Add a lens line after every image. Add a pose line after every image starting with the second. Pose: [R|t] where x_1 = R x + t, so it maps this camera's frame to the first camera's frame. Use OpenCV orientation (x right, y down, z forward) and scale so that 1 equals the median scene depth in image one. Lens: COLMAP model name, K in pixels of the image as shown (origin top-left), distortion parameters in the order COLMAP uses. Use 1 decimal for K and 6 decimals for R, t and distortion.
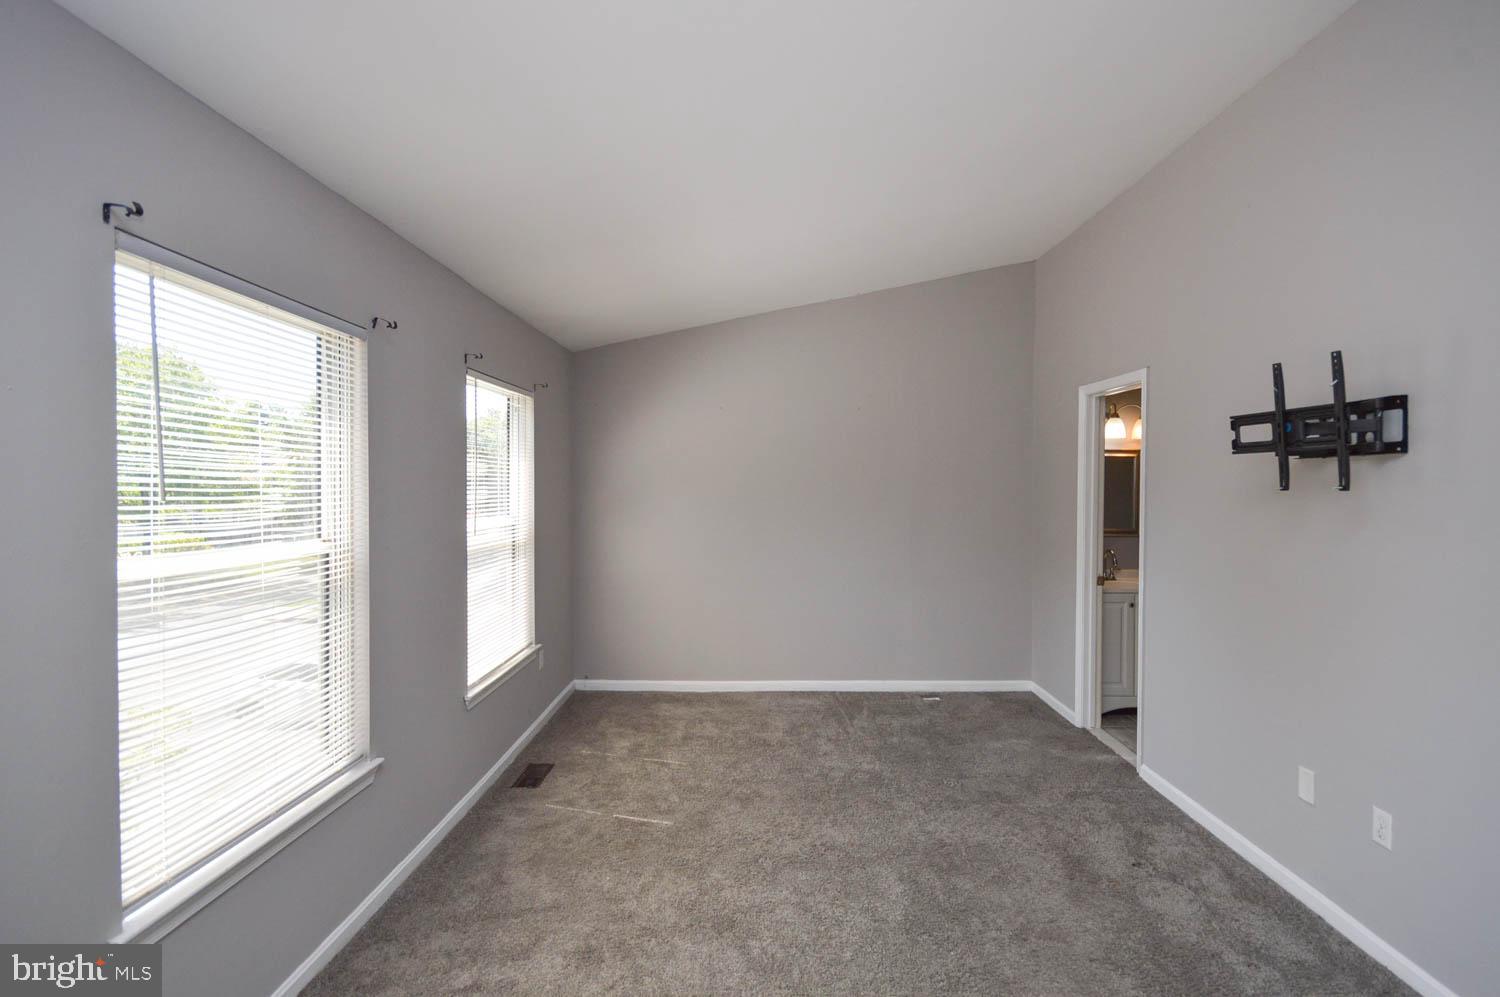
lens RADIAL K [[686.7, 0, 751.5], [0, 686.7, 508.2], [0, 0, 1]] dist [0.010506, -0.000122]
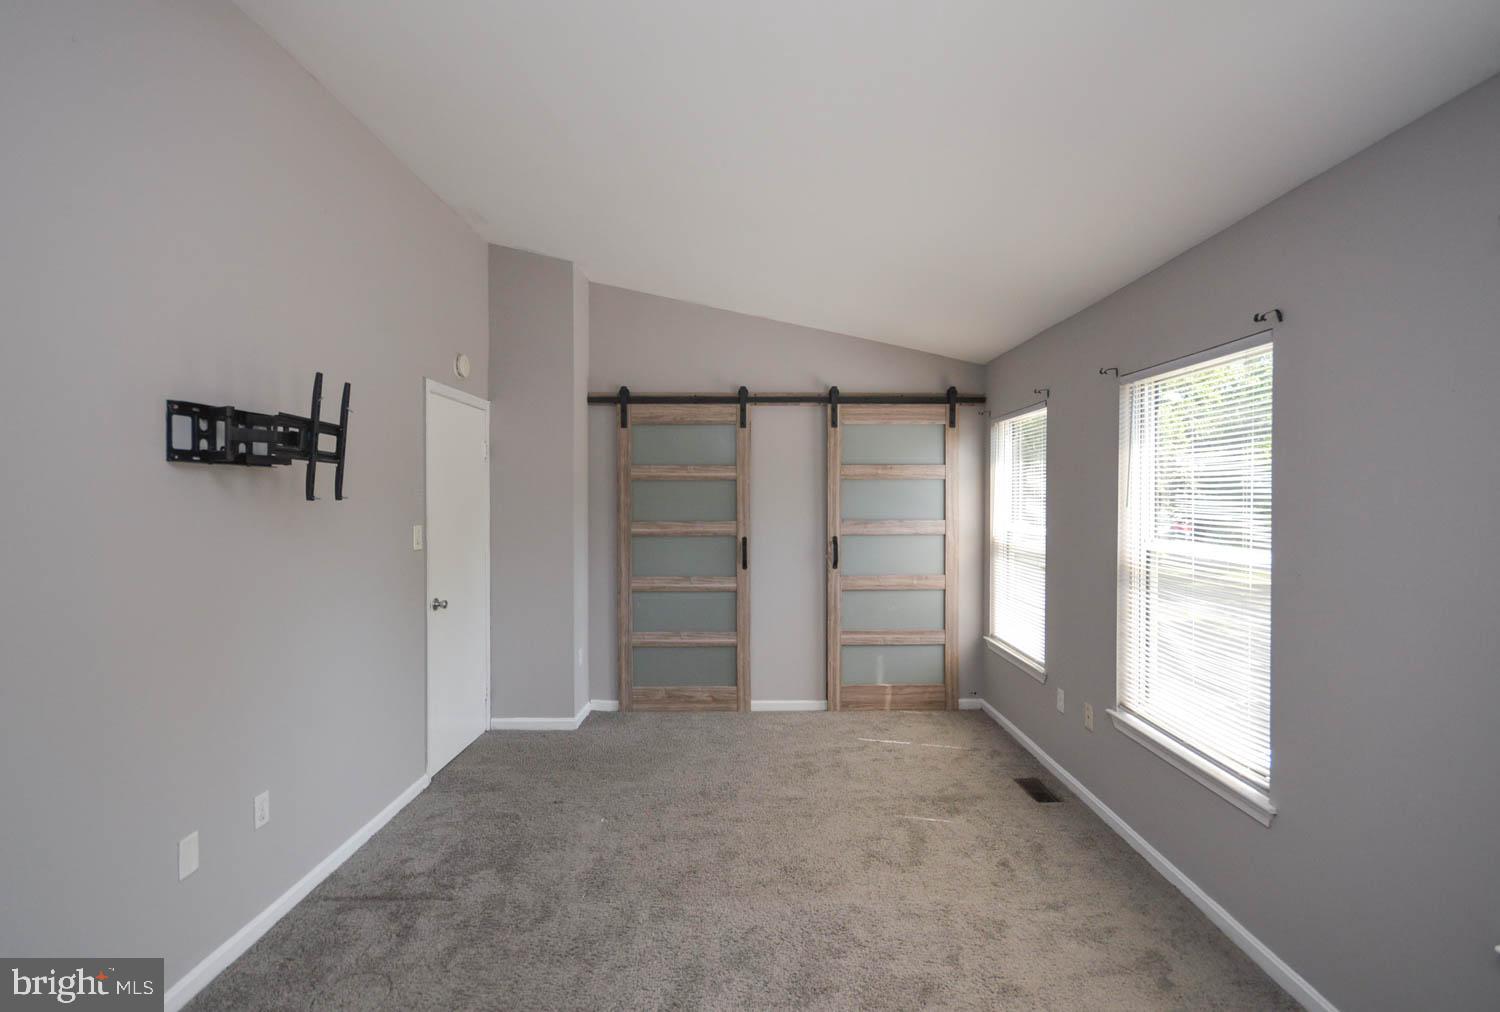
lens RADIAL K [[659.5, 0, 750.0], [0, 659.5, 506.0], [0, 0, 1]] dist [0.000065, 0.000001]
pose [[-0.999986, -0.004435, -0.002750, 0.147997], [-0.004546, 0.999131, 0.041425, -0.061598], [0.002564, 0.041437, -0.999138, 1.988269]]
